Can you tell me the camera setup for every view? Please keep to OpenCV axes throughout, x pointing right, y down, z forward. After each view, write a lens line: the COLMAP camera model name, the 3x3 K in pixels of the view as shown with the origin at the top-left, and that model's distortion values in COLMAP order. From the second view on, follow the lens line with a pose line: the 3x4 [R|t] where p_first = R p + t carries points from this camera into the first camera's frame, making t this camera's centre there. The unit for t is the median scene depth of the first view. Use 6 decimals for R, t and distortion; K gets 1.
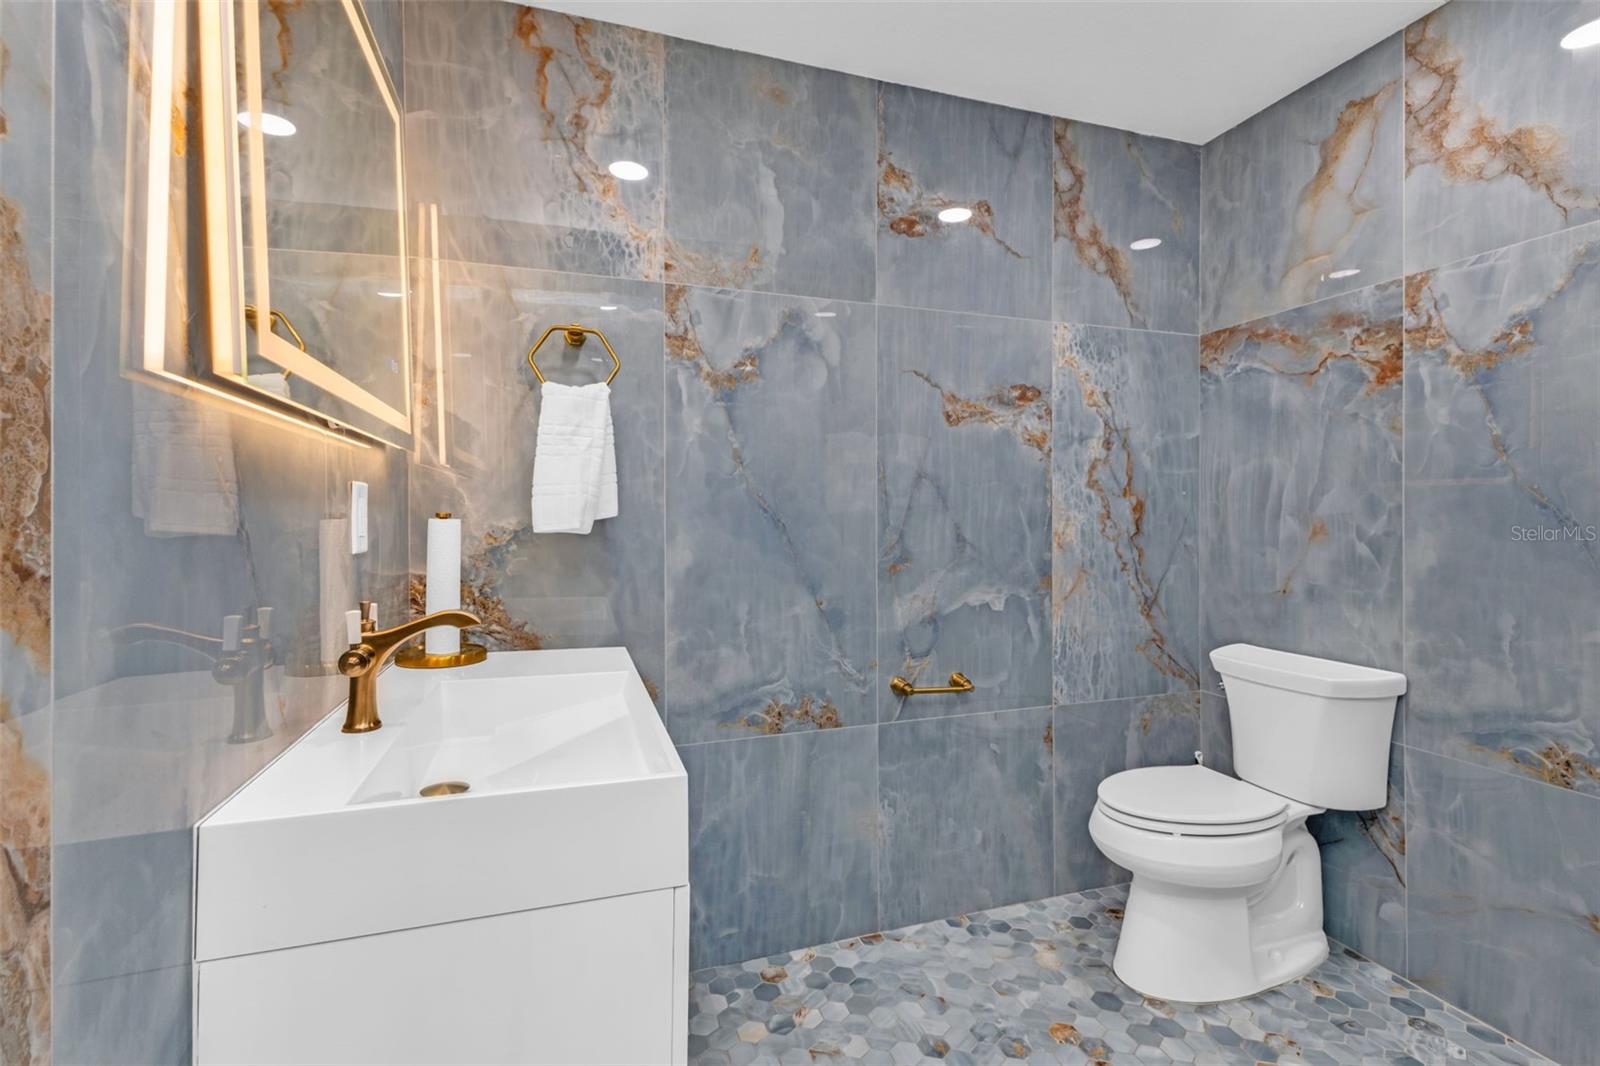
lens RADIAL K [[704.4, 0, 795.9], [0, 704.4, 519.4], [0, 0, 1]] dist [0.016378, -0.006386]
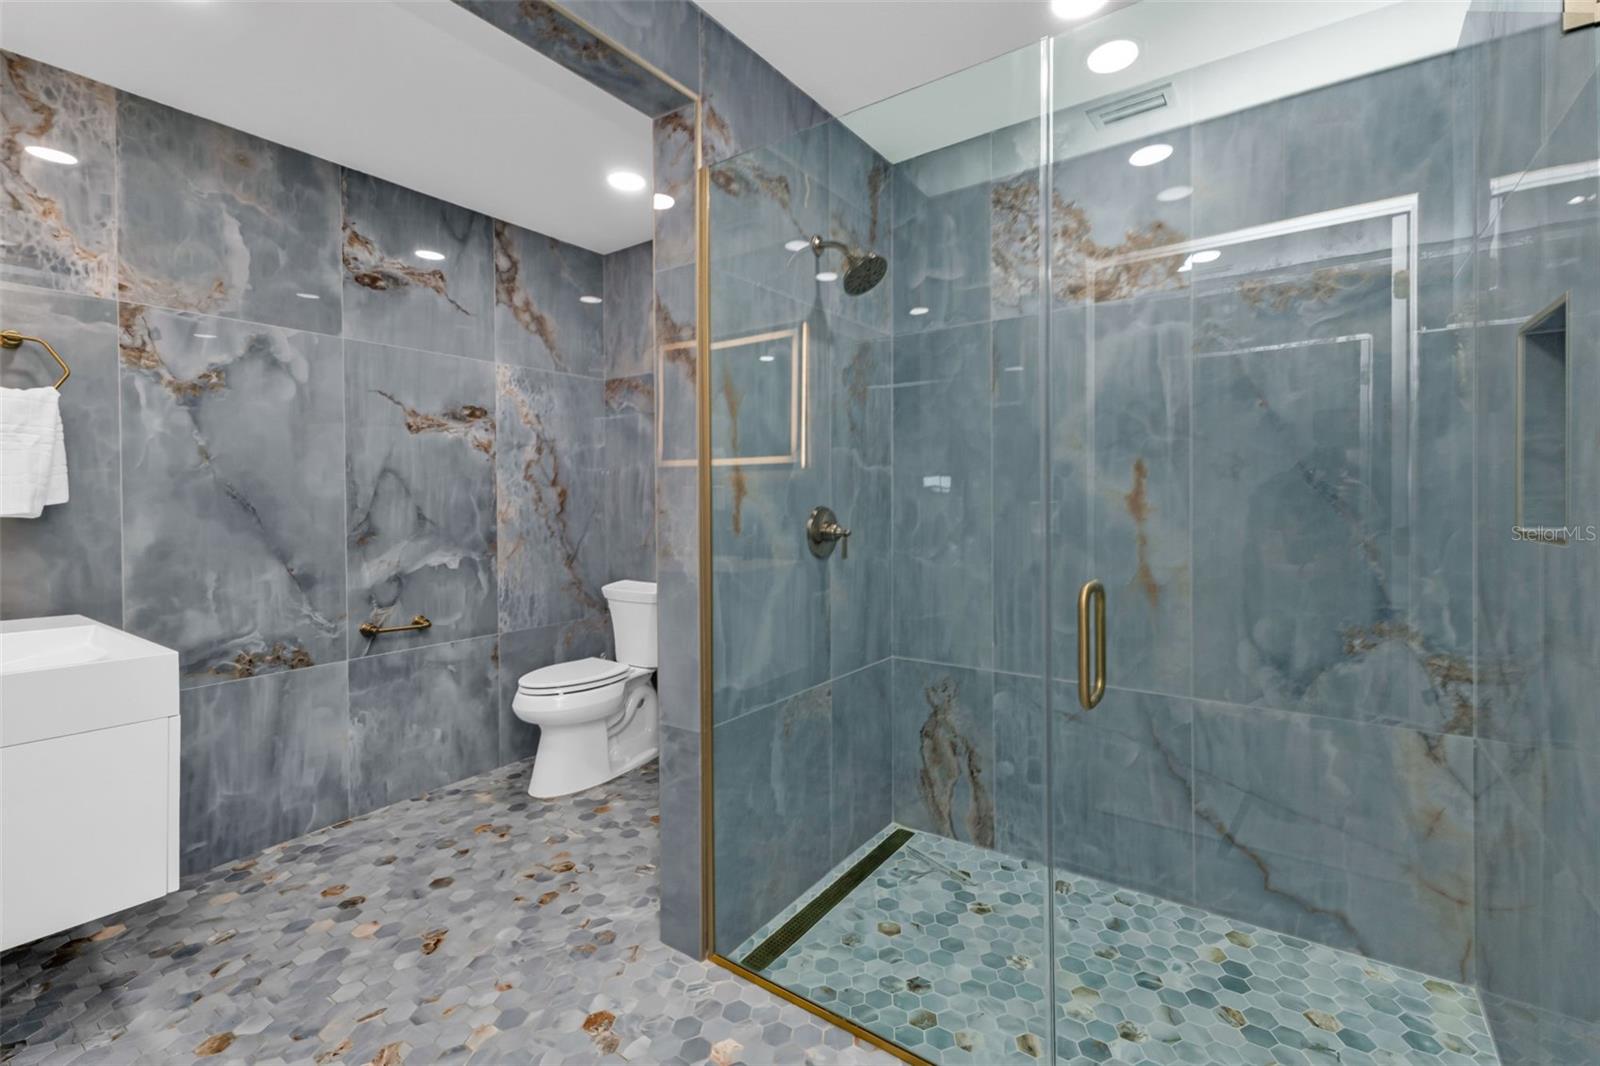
lens RADIAL K [[704.4, 0, 807.2], [0, 704.4, 503.9], [0, 0, 1]] dist [0.016378, -0.006386]
pose [[0.806573, -0.008876, 0.591068, 0.030200], [0.008800, 0.999957, 0.003008, 0.004791], [-0.591070, 0.002775, 0.806616, -0.566034]]
